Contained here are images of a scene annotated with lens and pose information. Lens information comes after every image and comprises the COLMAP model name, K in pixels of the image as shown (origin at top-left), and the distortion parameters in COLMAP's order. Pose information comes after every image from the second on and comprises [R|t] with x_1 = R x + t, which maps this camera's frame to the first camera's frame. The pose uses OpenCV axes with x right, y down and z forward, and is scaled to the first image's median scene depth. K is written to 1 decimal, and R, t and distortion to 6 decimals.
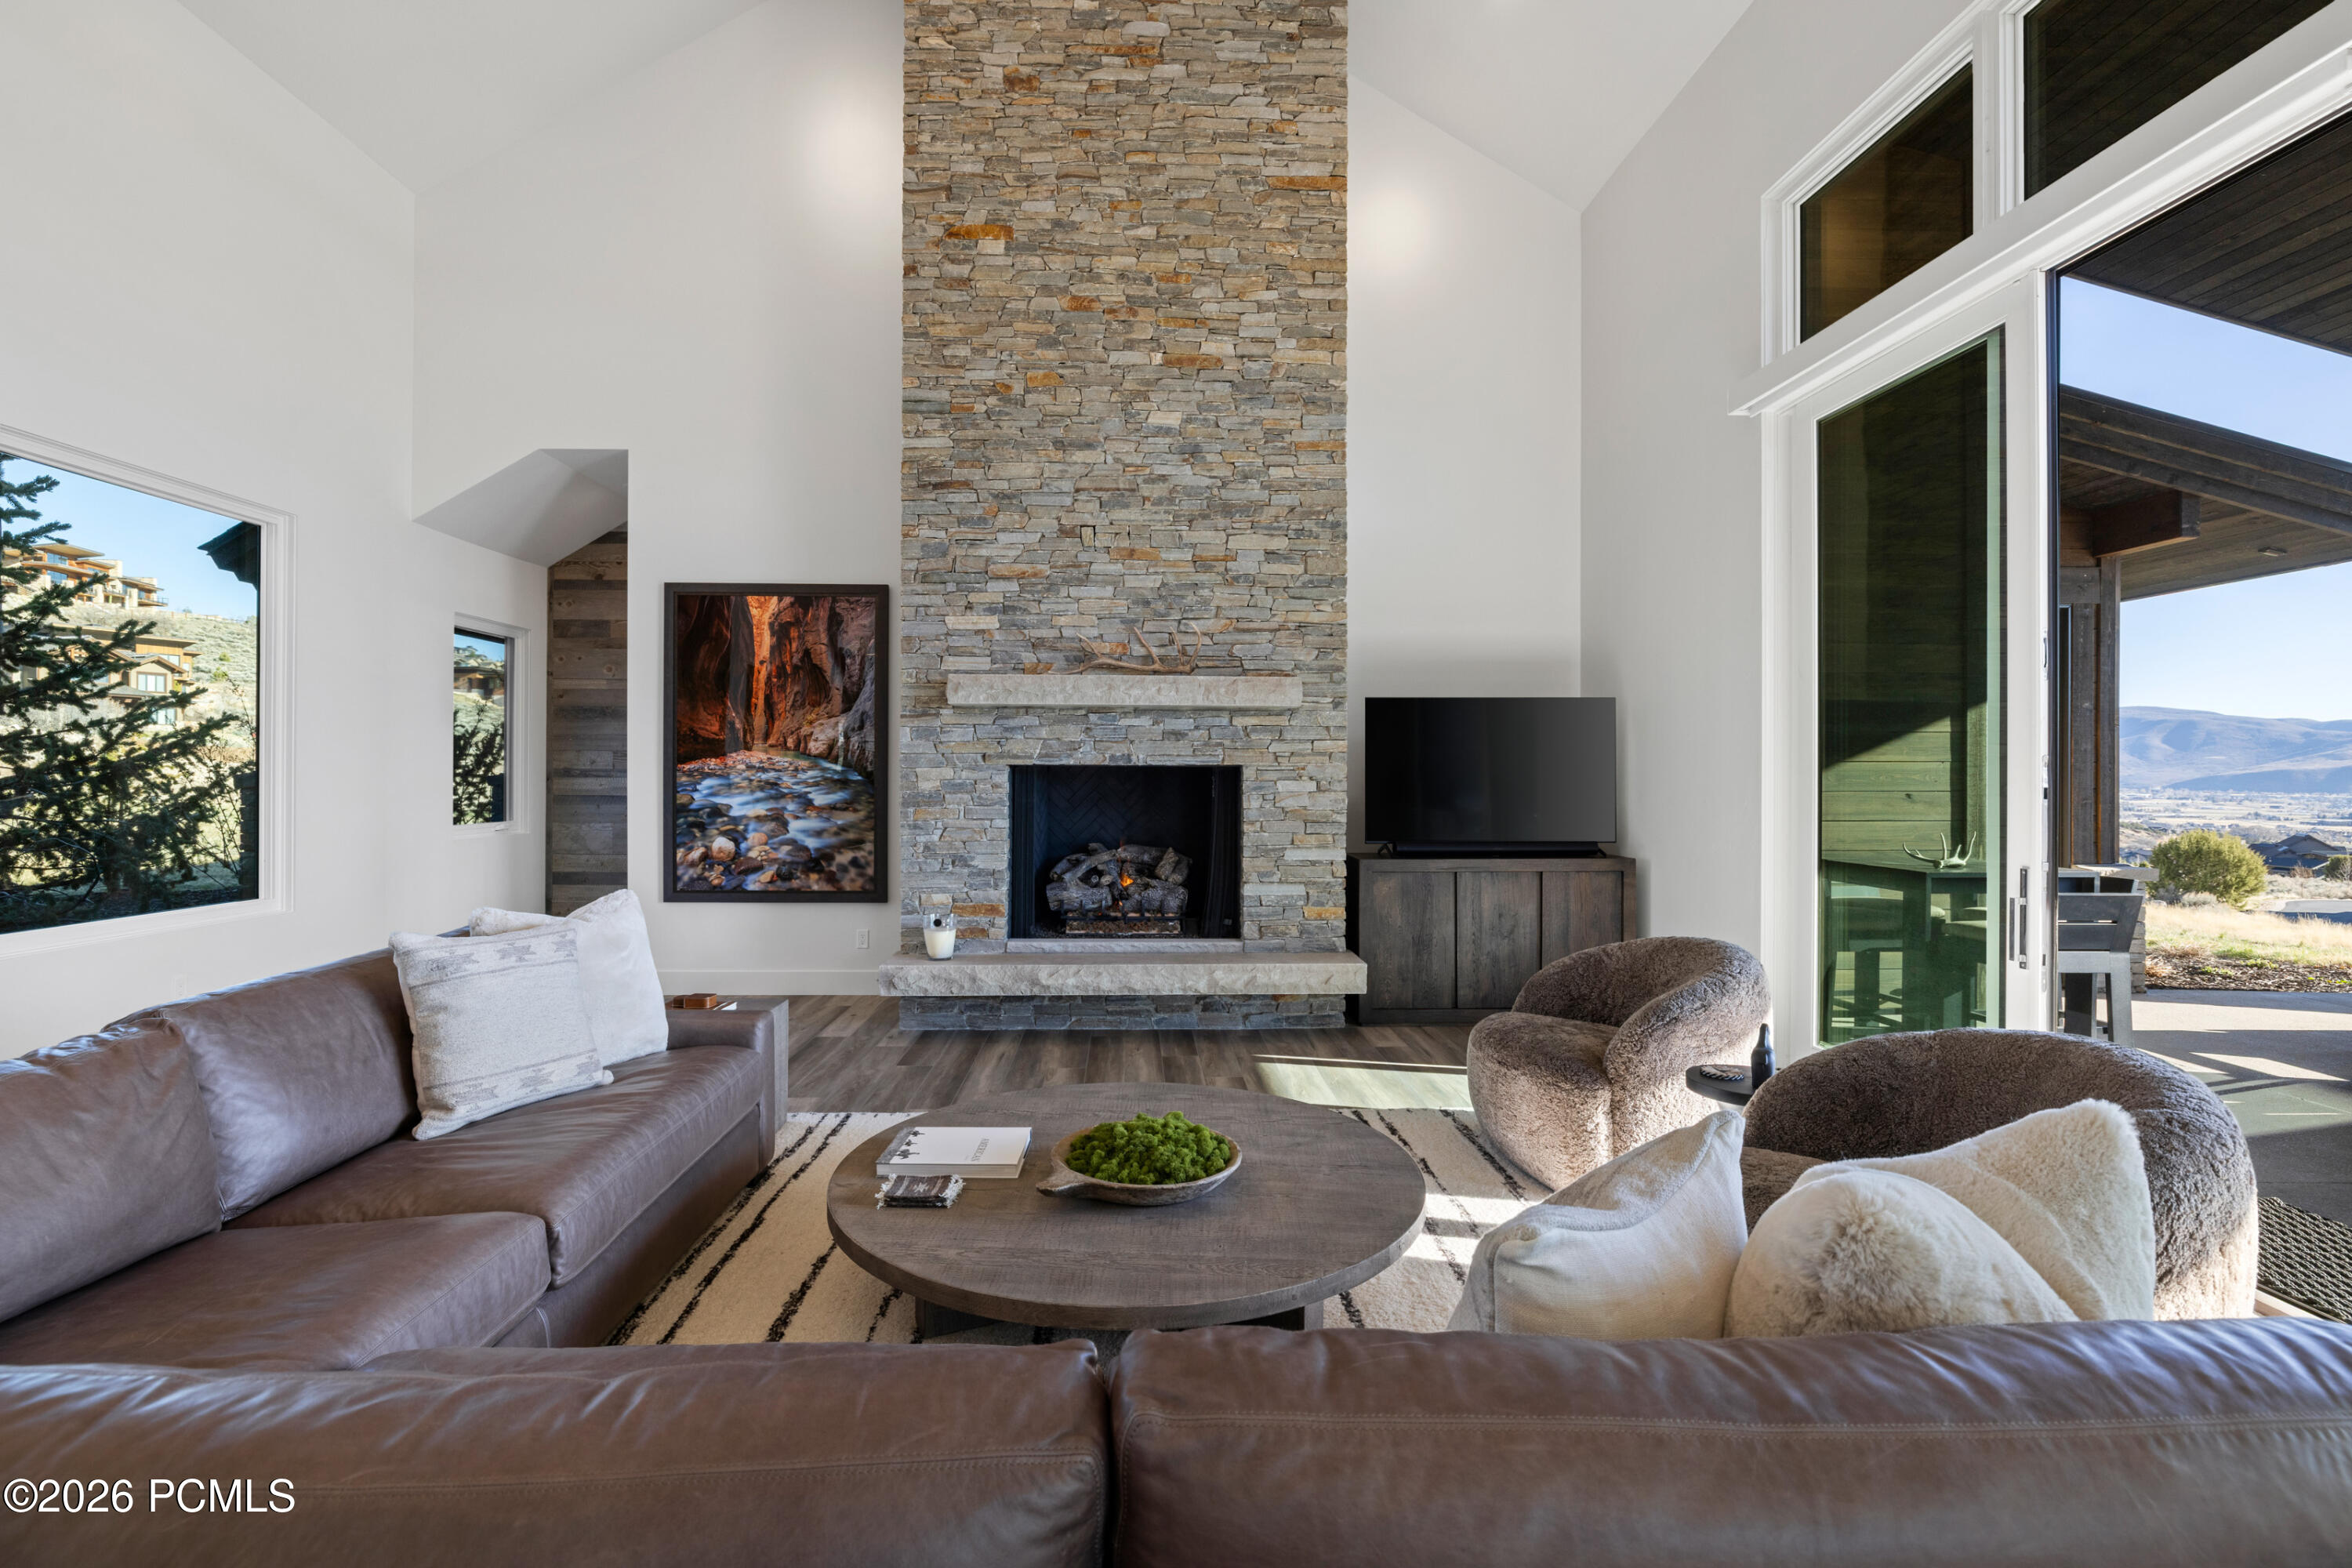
lens RADIAL K [[1073.0, 0, 1165.7], [0, 1073.0, 769.1], [0, 0, 1]] dist [-0.005041, -0.000009]
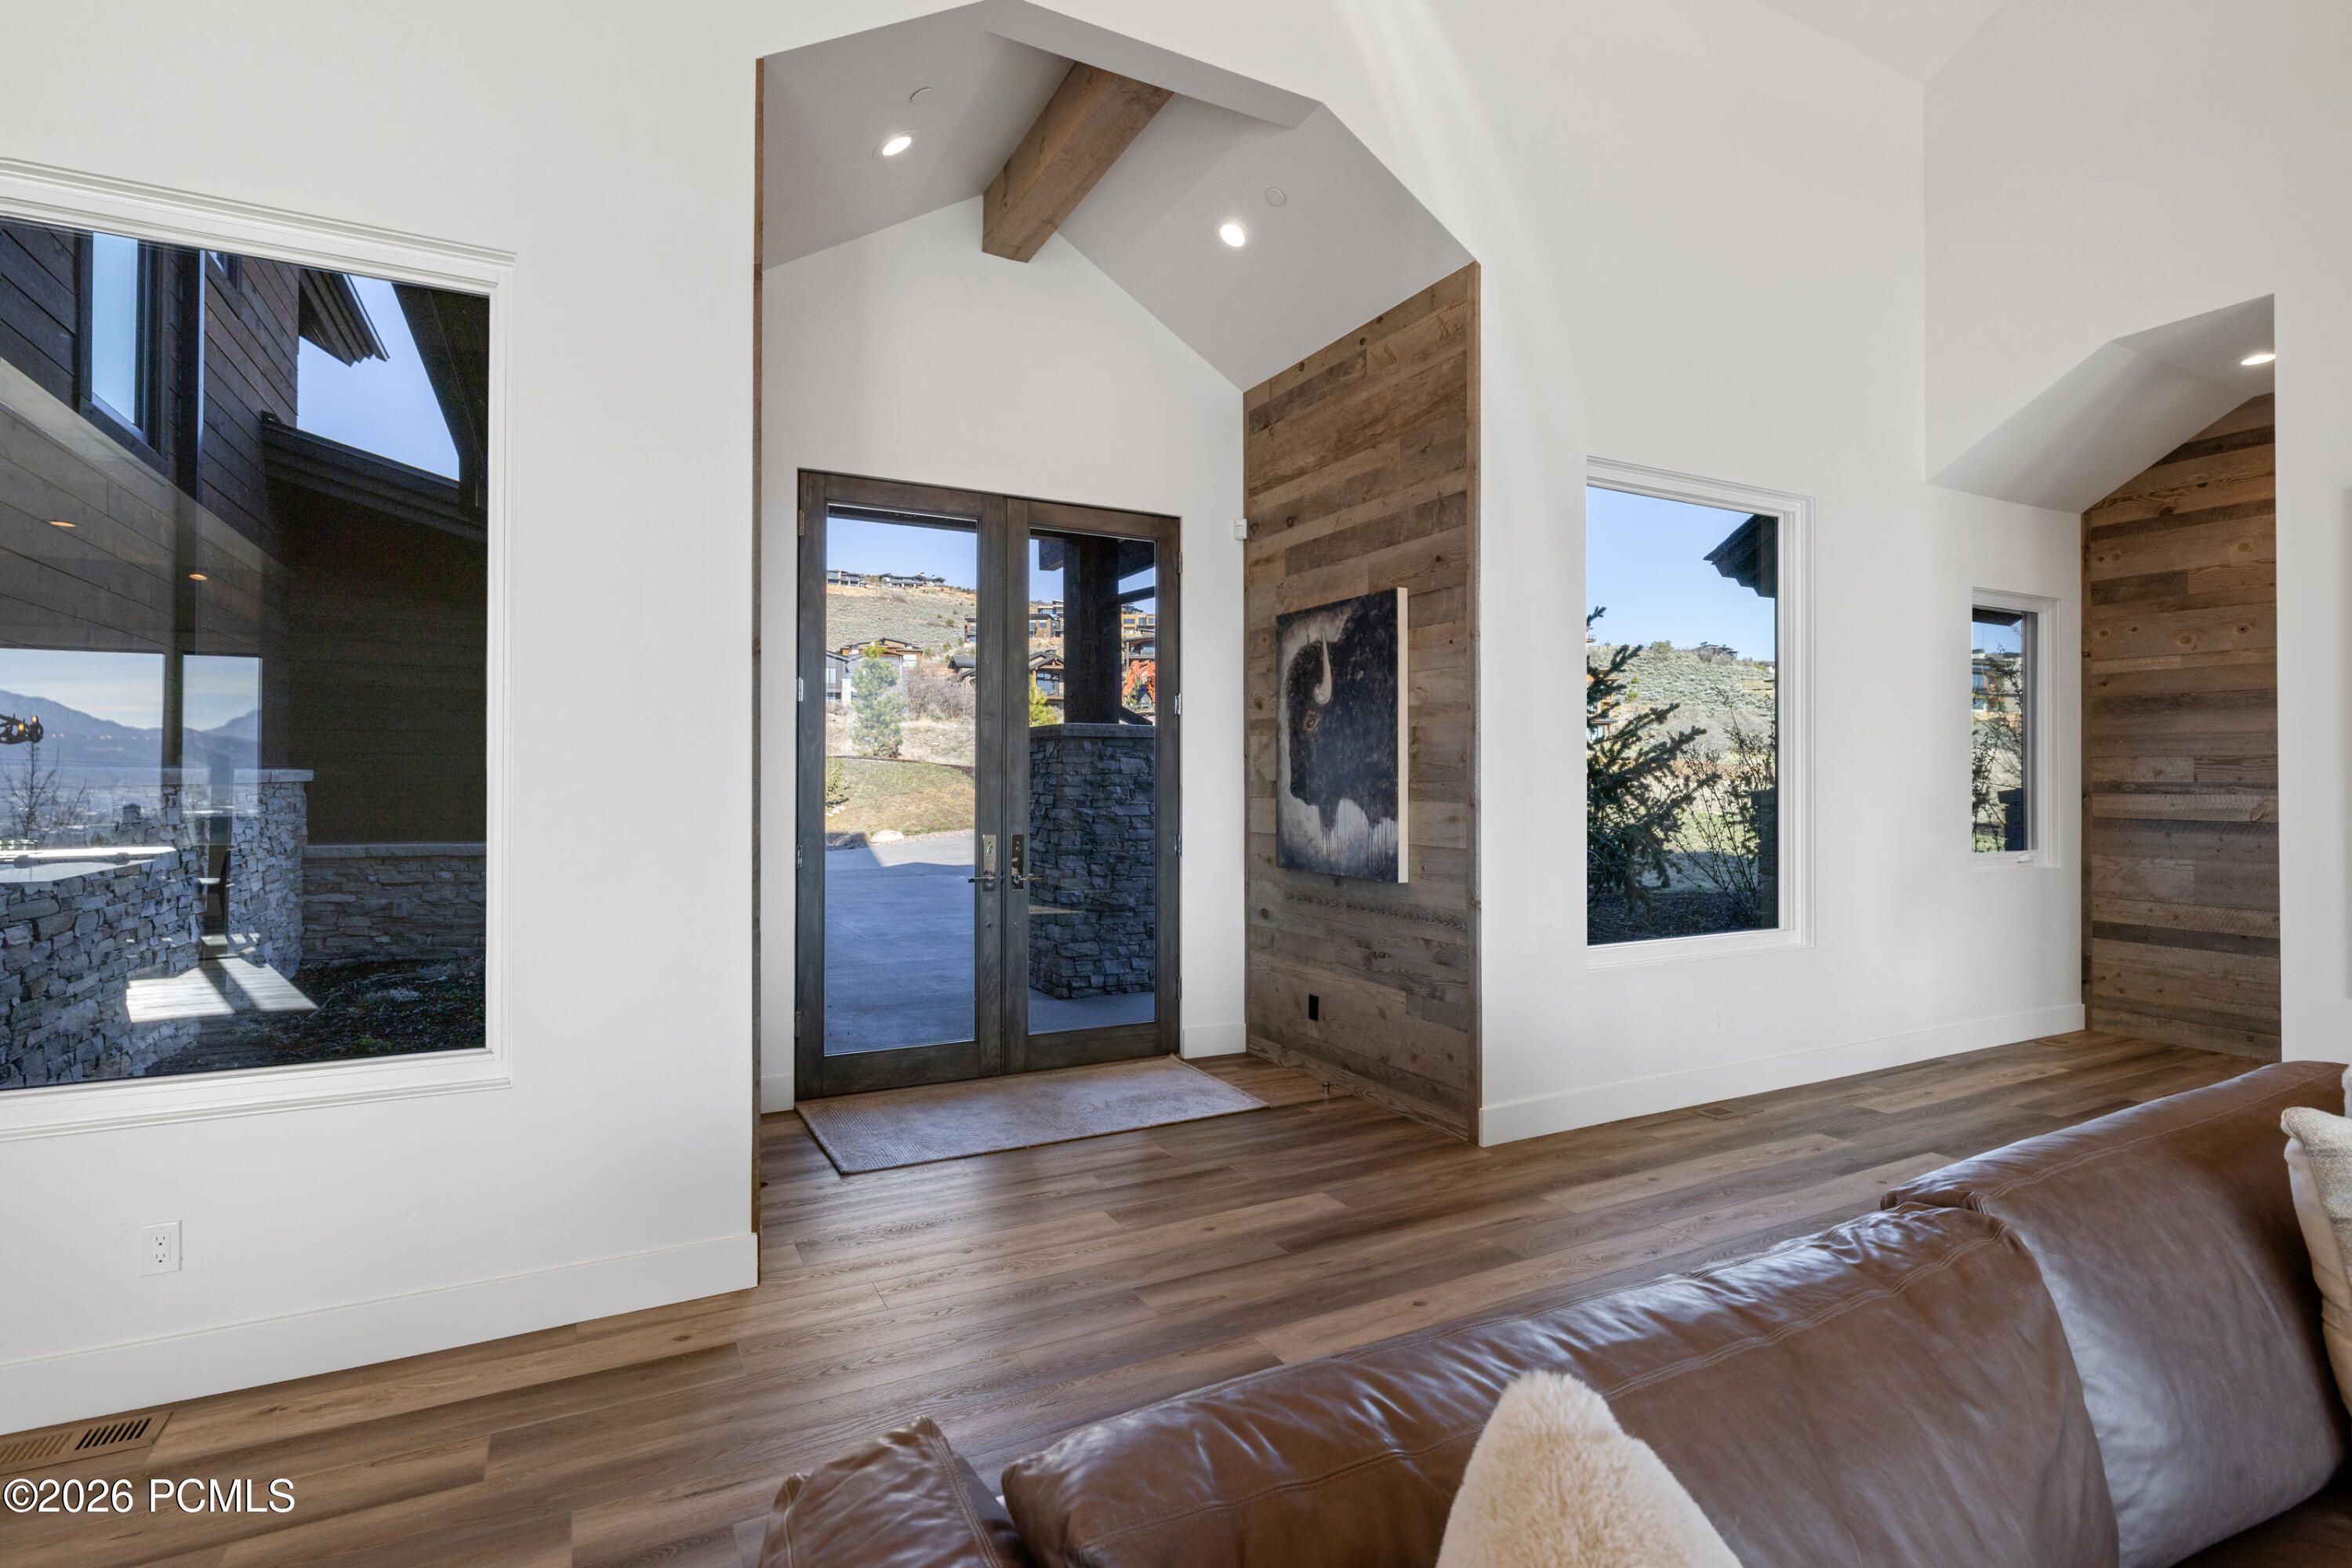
lens RADIAL K [[1138.7, 0, 1161.2], [0, 1138.7, 771.6], [0, 0, 1]] dist [-0.003189, -0.000171]
pose [[0.436250, -0.008405, -0.899786, -0.144313], [0.004839, 0.999964, -0.006994, -0.005200], [0.899812, -0.001302, 0.436275, 0.073924]]
